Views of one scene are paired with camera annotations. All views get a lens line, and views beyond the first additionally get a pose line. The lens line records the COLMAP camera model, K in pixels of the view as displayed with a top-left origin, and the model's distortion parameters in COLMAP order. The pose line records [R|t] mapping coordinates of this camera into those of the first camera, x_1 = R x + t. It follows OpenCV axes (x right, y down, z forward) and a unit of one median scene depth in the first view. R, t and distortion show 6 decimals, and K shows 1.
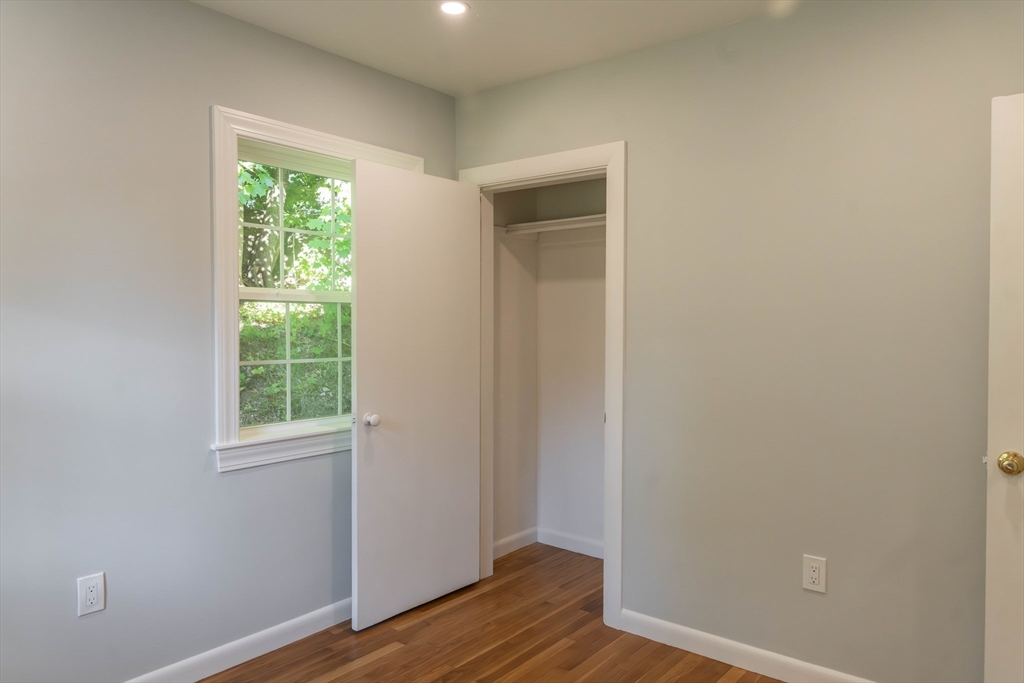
lens RADIAL K [[705.9, 0, 516.4], [0, 705.9, 344.3], [0, 0, 1]] dist [0.019851, -0.032005]
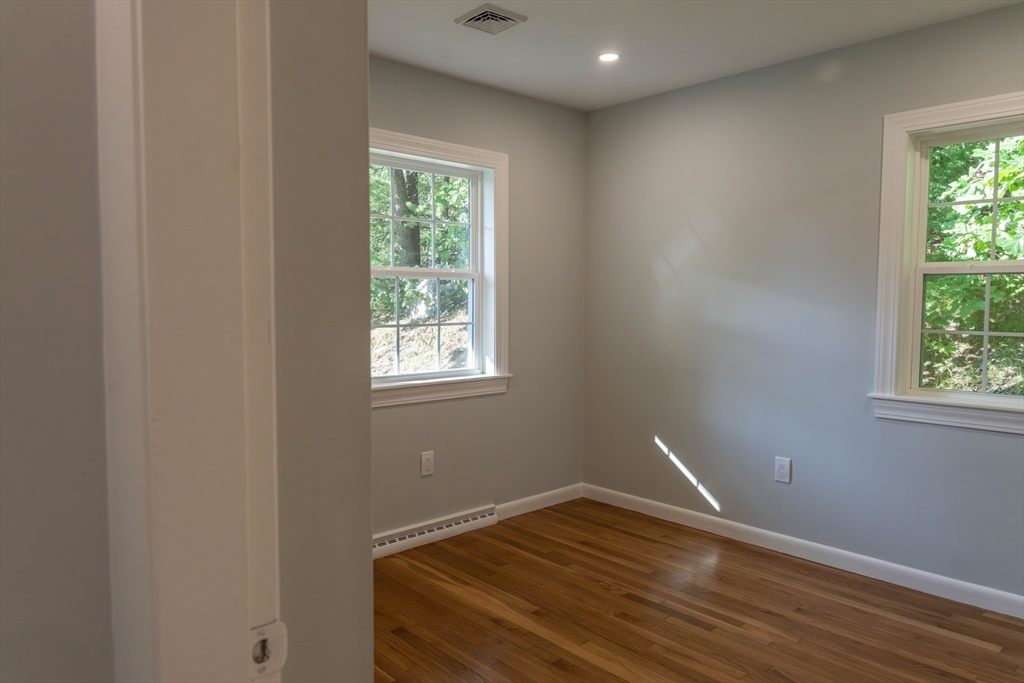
lens RADIAL K [[705.9, 0, 516.4], [0, 705.9, 344.3], [0, 0, 1]] dist [0.019851, -0.032005]
pose [[-0.150447, 0.065022, -0.986477, 0.852993], [-0.027511, 0.997173, 0.069923, -0.013592], [0.988235, 0.037659, -0.148233, 0.542222]]
